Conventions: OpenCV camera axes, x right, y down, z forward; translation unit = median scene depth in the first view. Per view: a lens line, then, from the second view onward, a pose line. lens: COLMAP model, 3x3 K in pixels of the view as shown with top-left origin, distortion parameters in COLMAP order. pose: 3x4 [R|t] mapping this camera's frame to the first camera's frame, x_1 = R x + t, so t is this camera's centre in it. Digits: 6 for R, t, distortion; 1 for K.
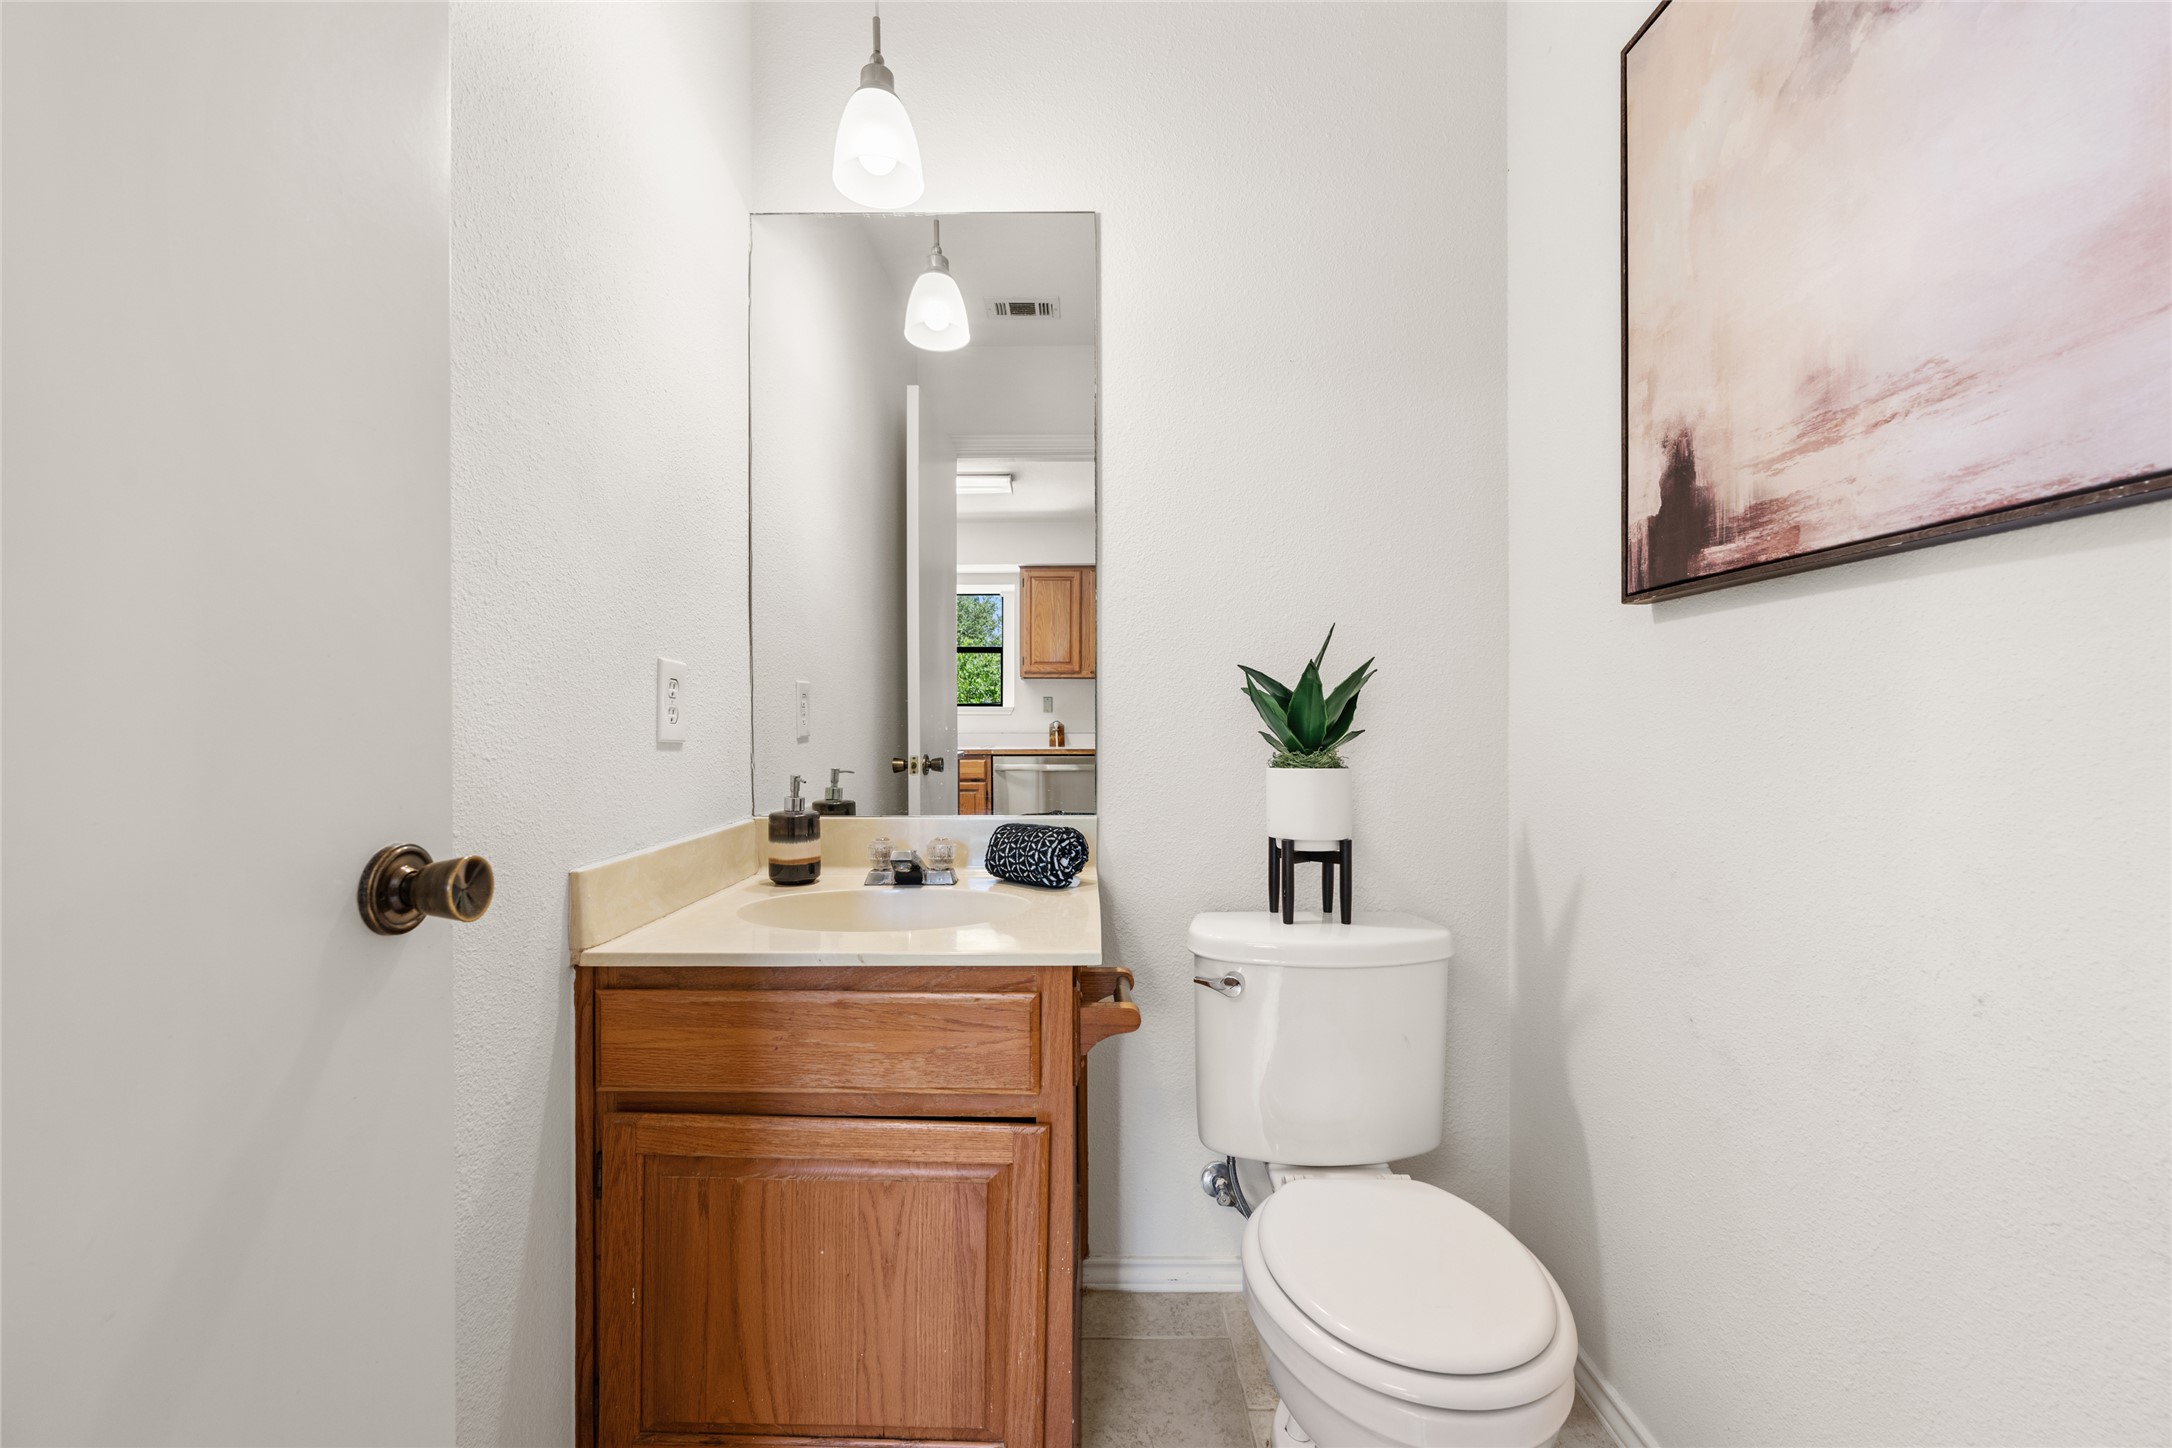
lens RADIAL K [[862.7, 0, 1082.6], [0, 862.7, 723.2], [0, 0, 1]] dist [-0.000294, -0.000050]
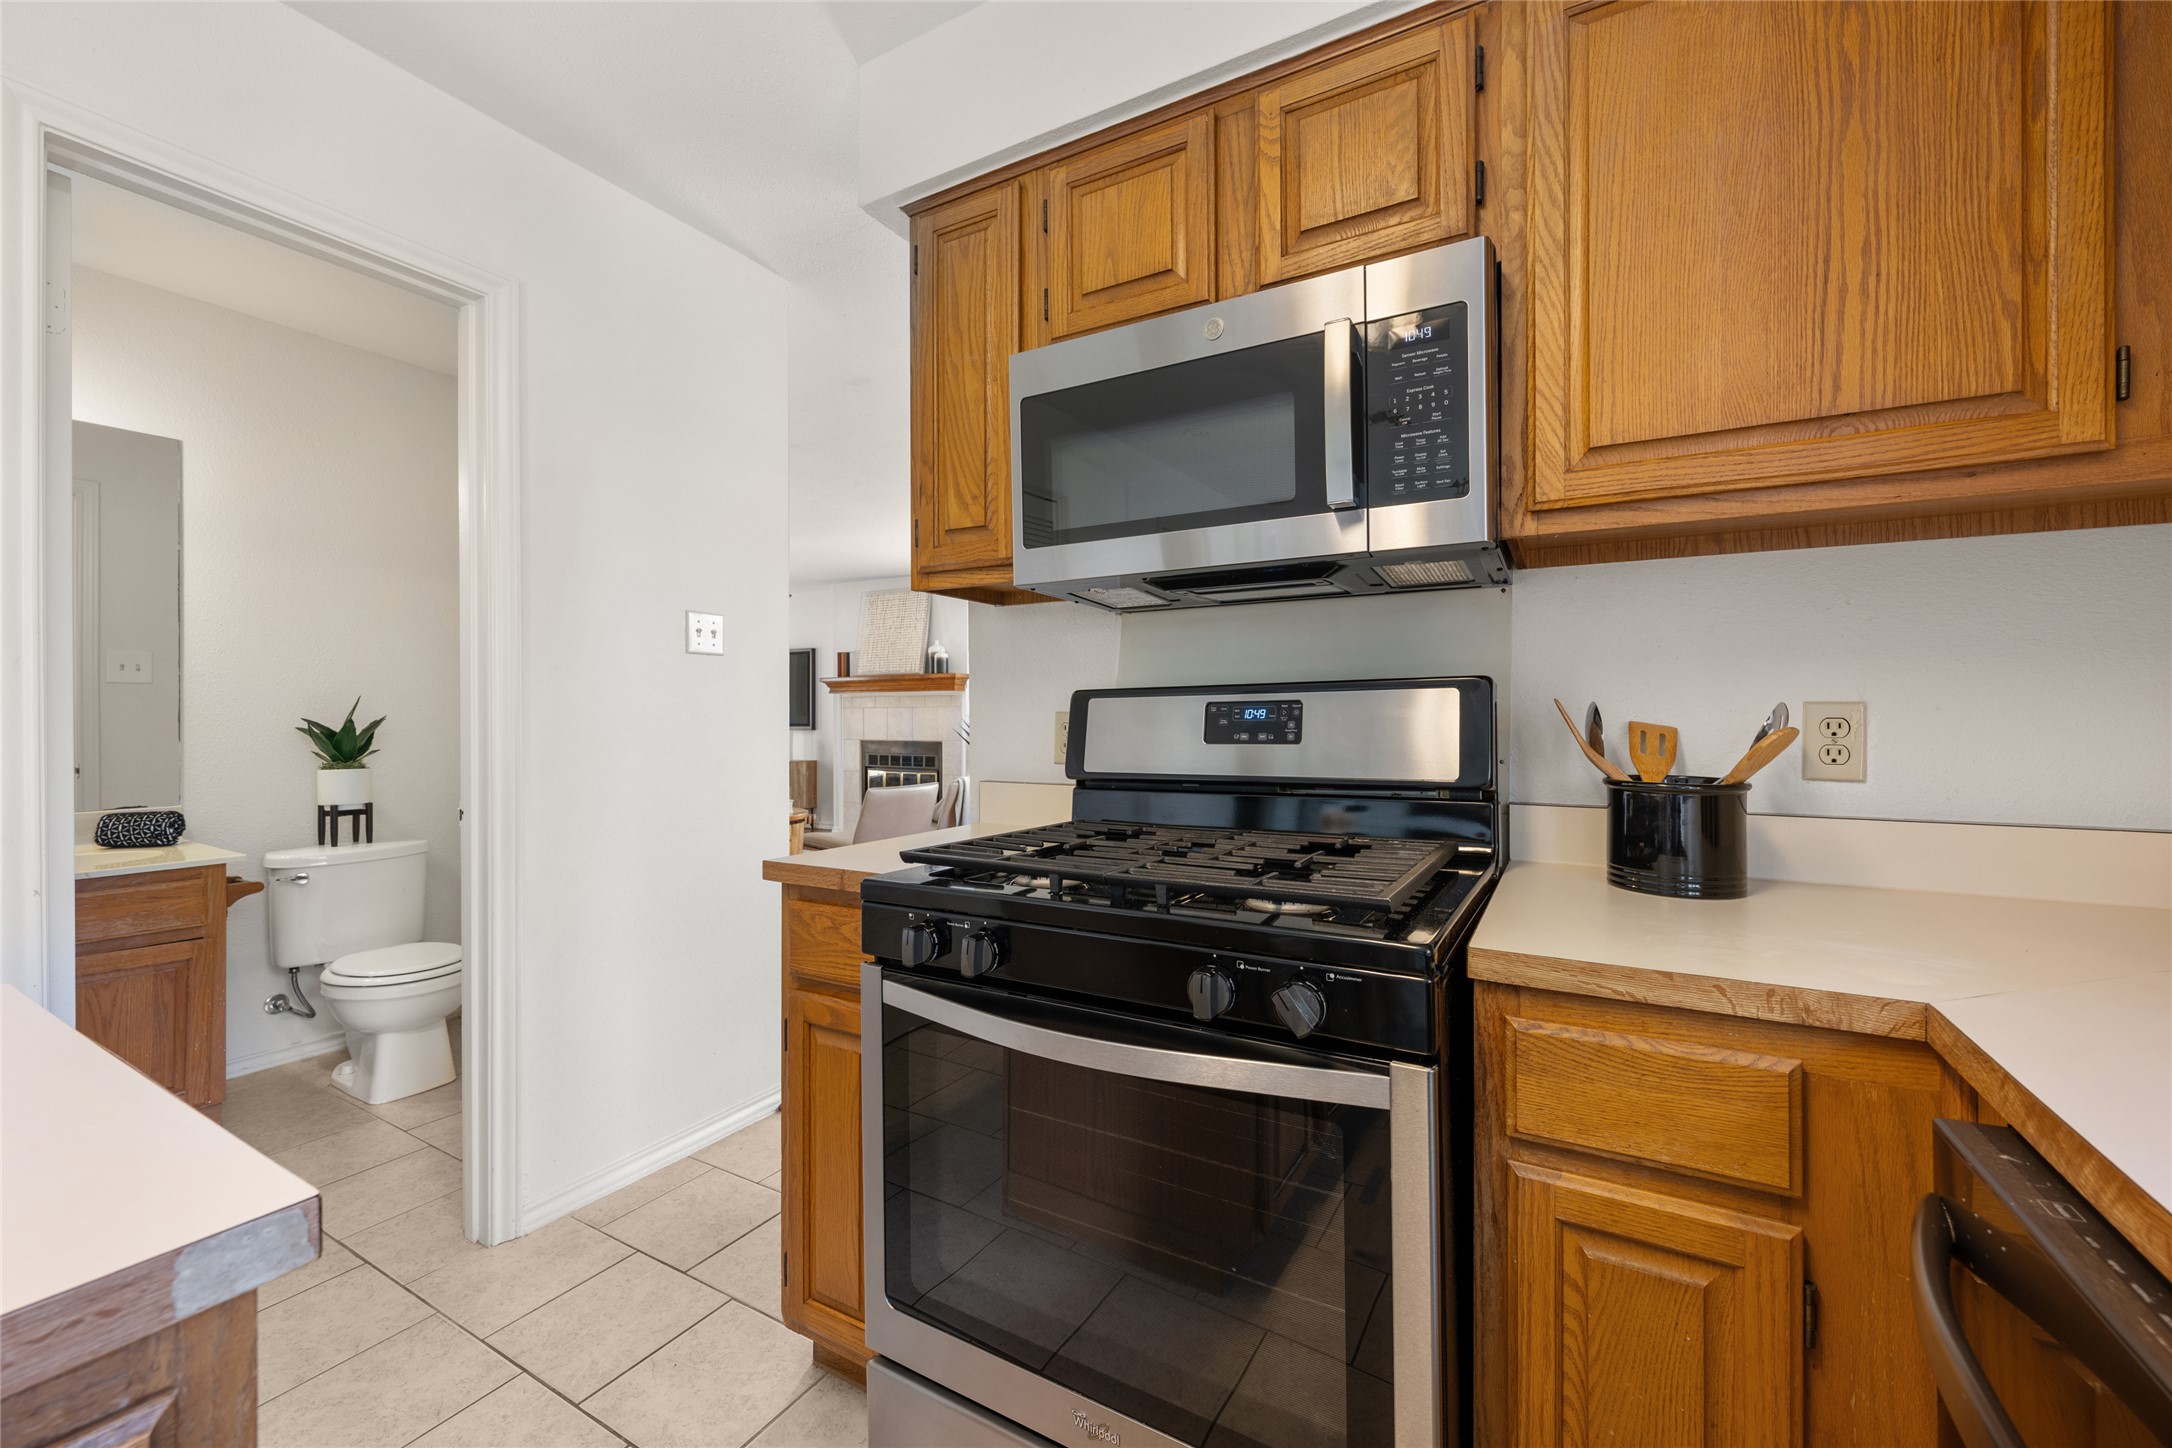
lens RADIAL K [[862.7, 0, 1081.1], [0, 862.7, 719.6], [0, 0, 1]] dist [-0.000294, -0.000050]
pose [[0.499330, -0.003458, 0.866405, -0.626909], [-0.000575, 0.999990, 0.004323, -0.073455], [-0.866412, -0.002656, 0.499323, -1.499686]]
